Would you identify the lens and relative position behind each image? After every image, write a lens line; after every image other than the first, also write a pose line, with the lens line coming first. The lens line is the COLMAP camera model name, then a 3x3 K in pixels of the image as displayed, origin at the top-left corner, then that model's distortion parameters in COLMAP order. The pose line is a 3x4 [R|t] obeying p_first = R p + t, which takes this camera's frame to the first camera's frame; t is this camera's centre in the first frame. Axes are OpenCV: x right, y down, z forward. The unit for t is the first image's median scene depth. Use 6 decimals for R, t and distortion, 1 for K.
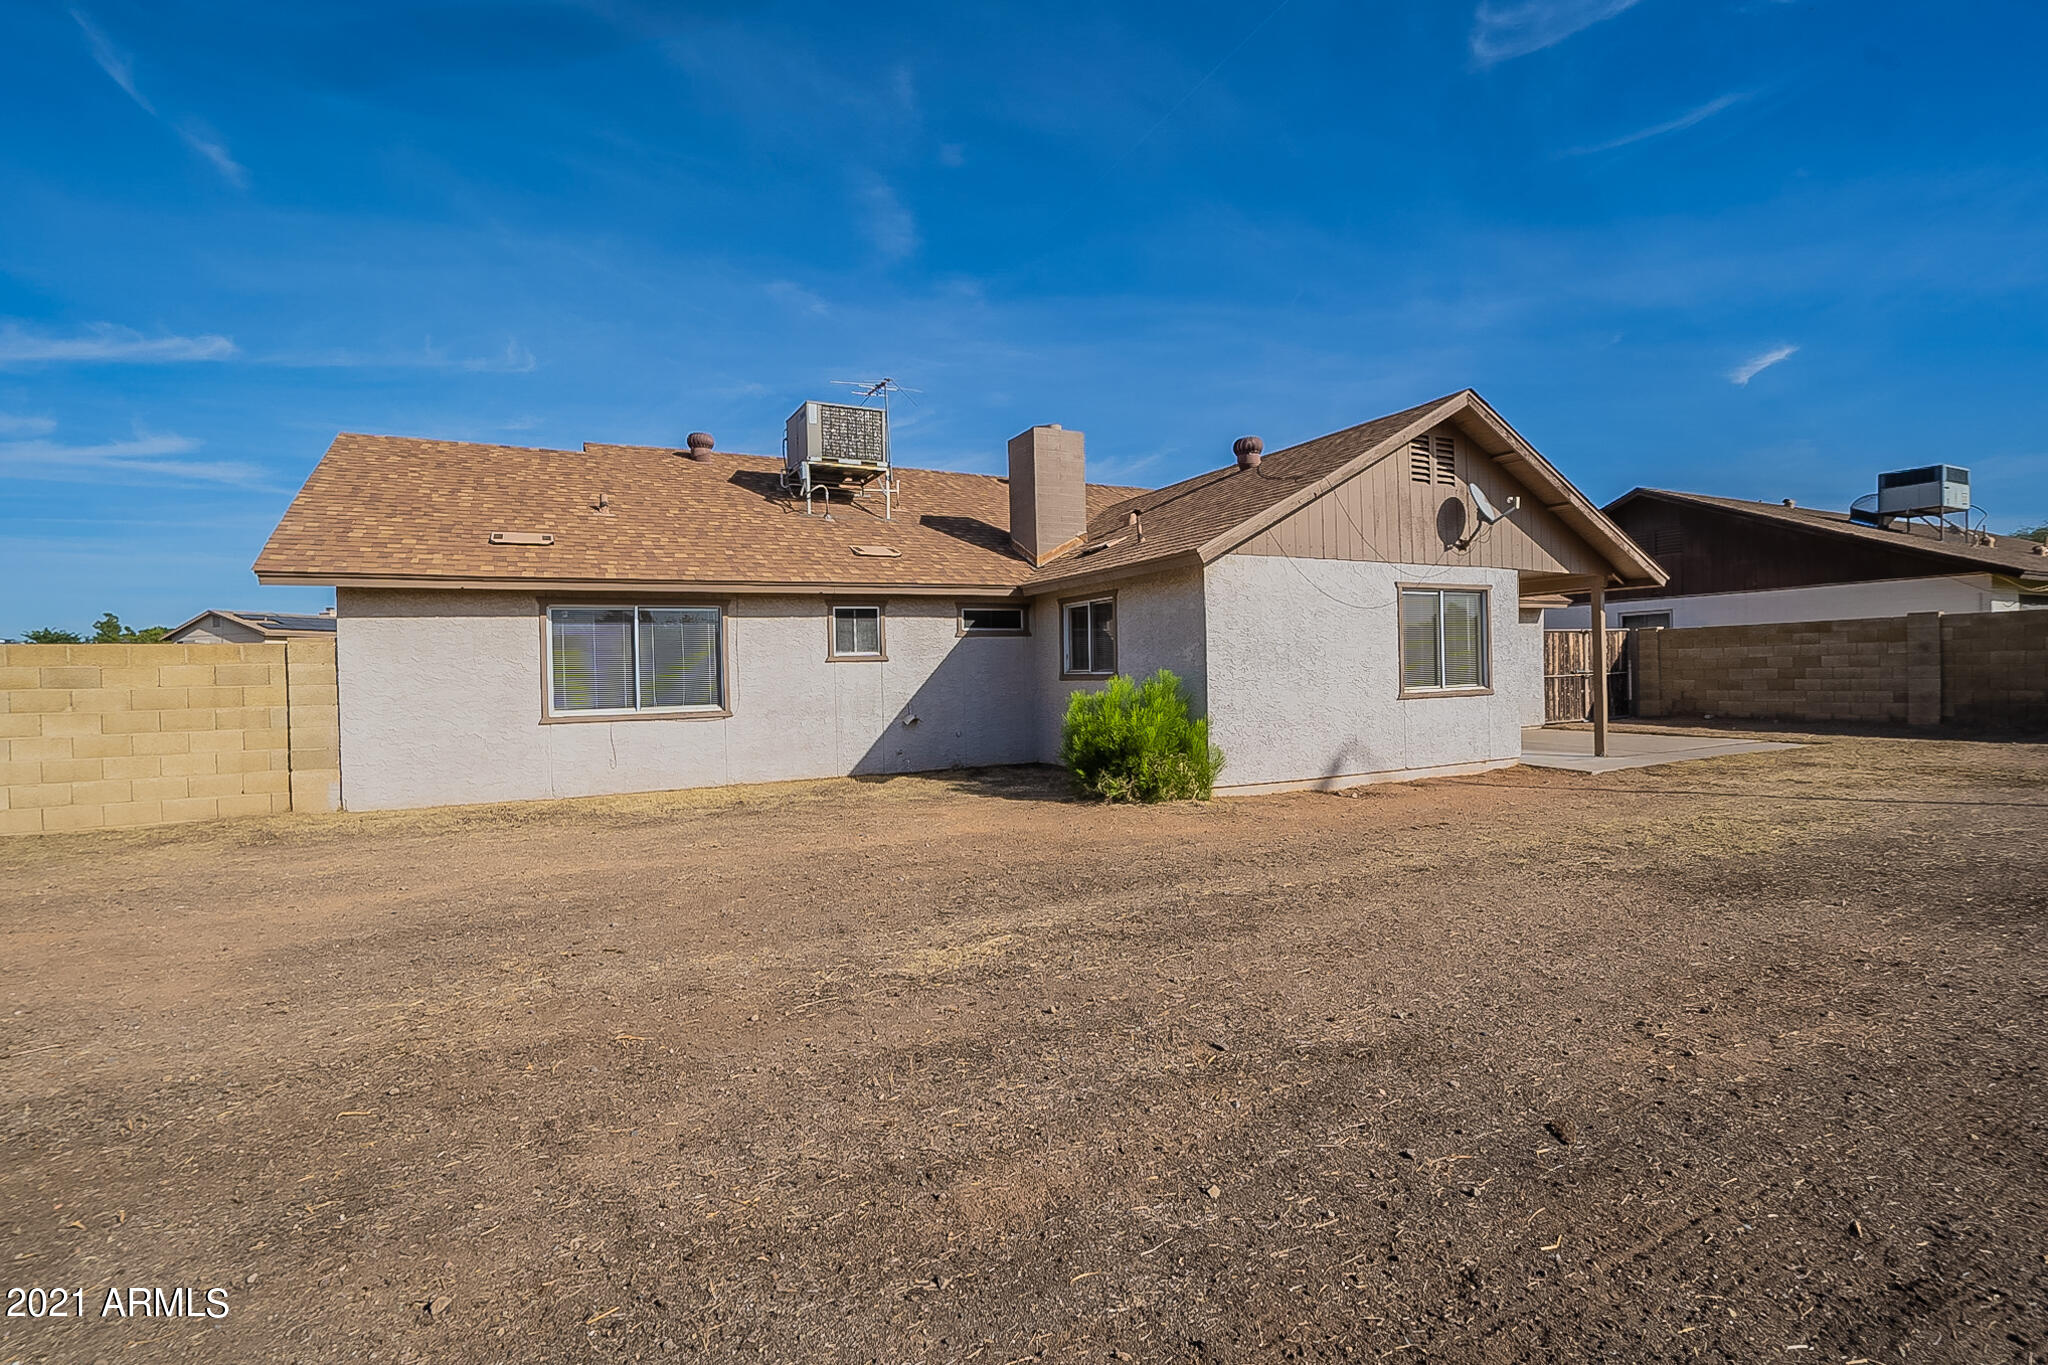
lens RADIAL K [[935.8, 0, 1014.4], [0, 935.8, 672.9], [0, 0, 1]] dist [-0.005012, 0.002350]
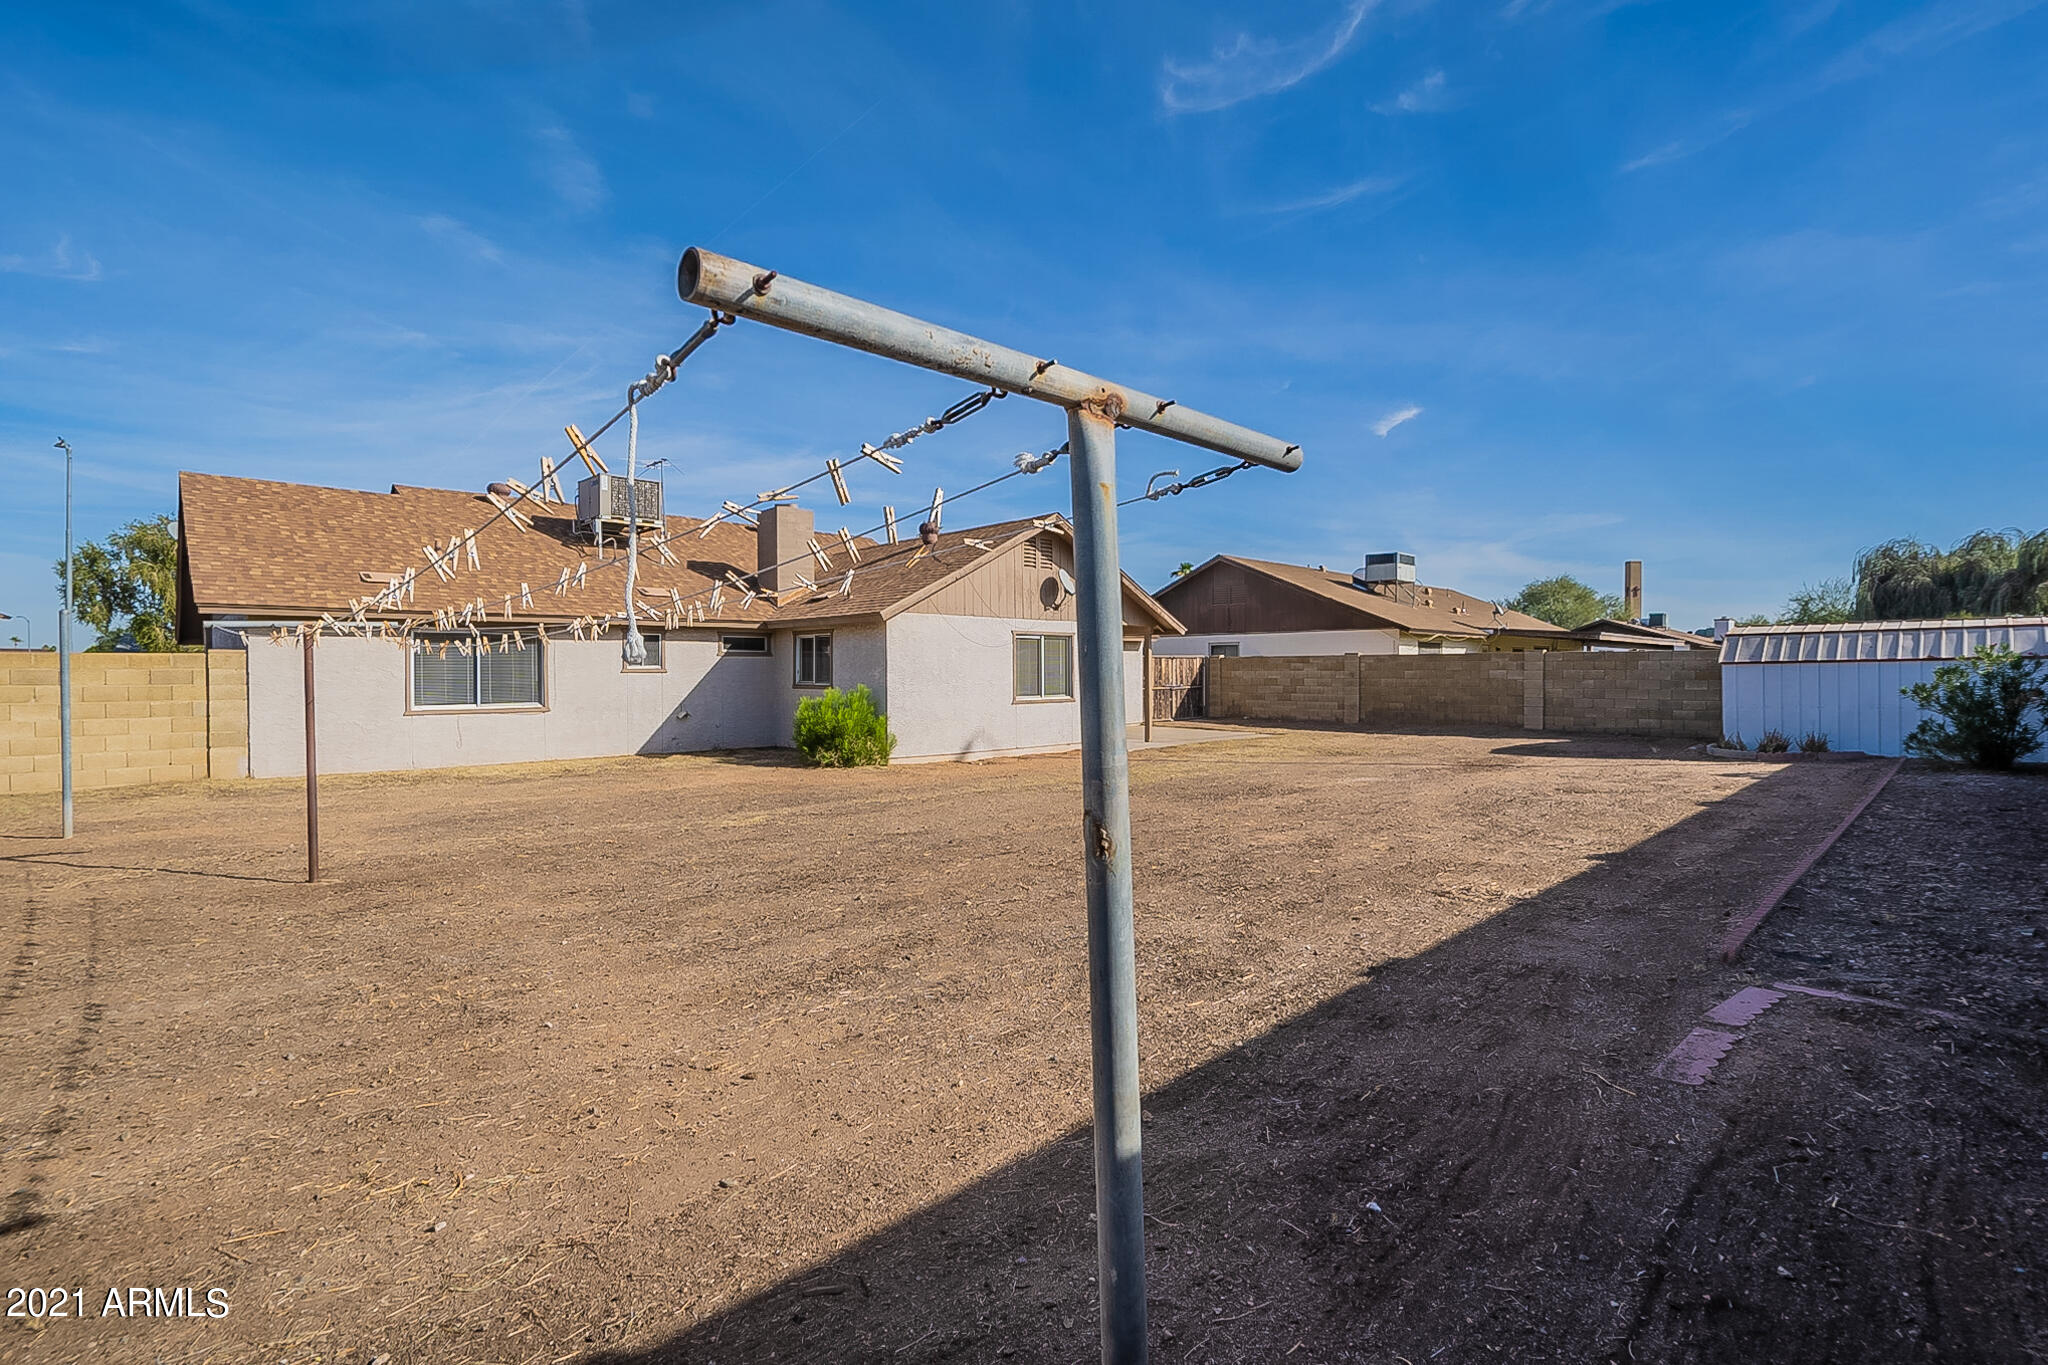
lens RADIAL K [[935.8, 0, 1023.1], [0, 935.8, 681.1], [0, 0, 1]] dist [-0.005012, 0.002350]
pose [[0.957466, 0.018739, 0.287937, -0.027873], [-0.021438, 0.999751, 0.006222, -0.020661], [-0.287748, -0.012130, 0.957629, -0.504112]]
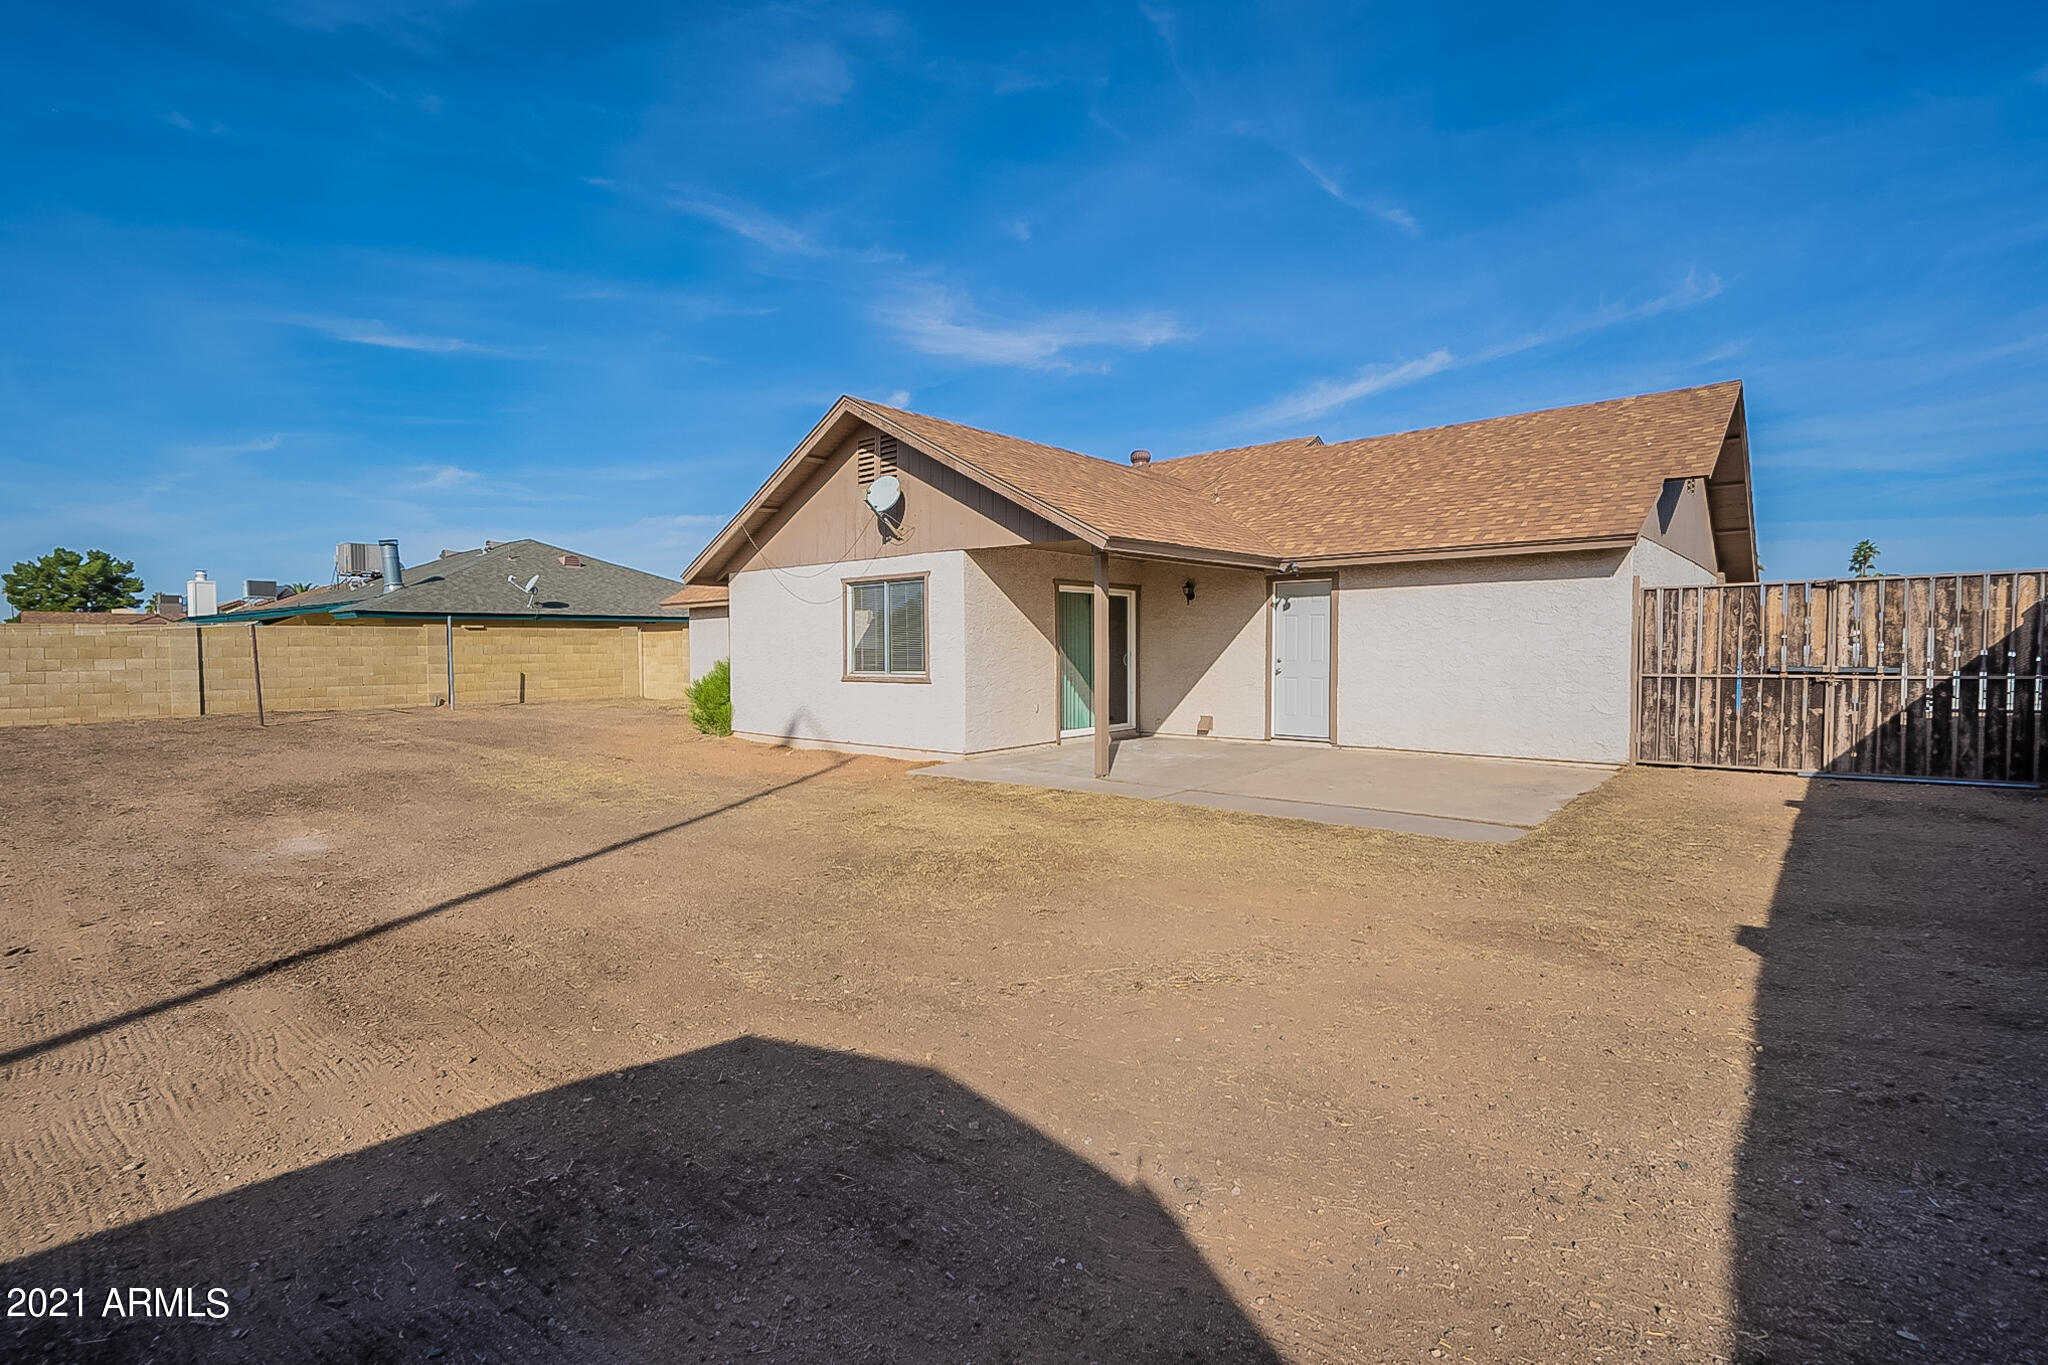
lens RADIAL K [[935.8, 0, 1017.0], [0, 935.8, 687.5], [0, 0, 1]] dist [-0.005012, 0.002350]
pose [[0.372858, 0.059386, -0.925986, 1.490763], [-0.003946, 0.998042, 0.062419, -0.034847], [0.927880, -0.019620, 0.372362, 0.738469]]
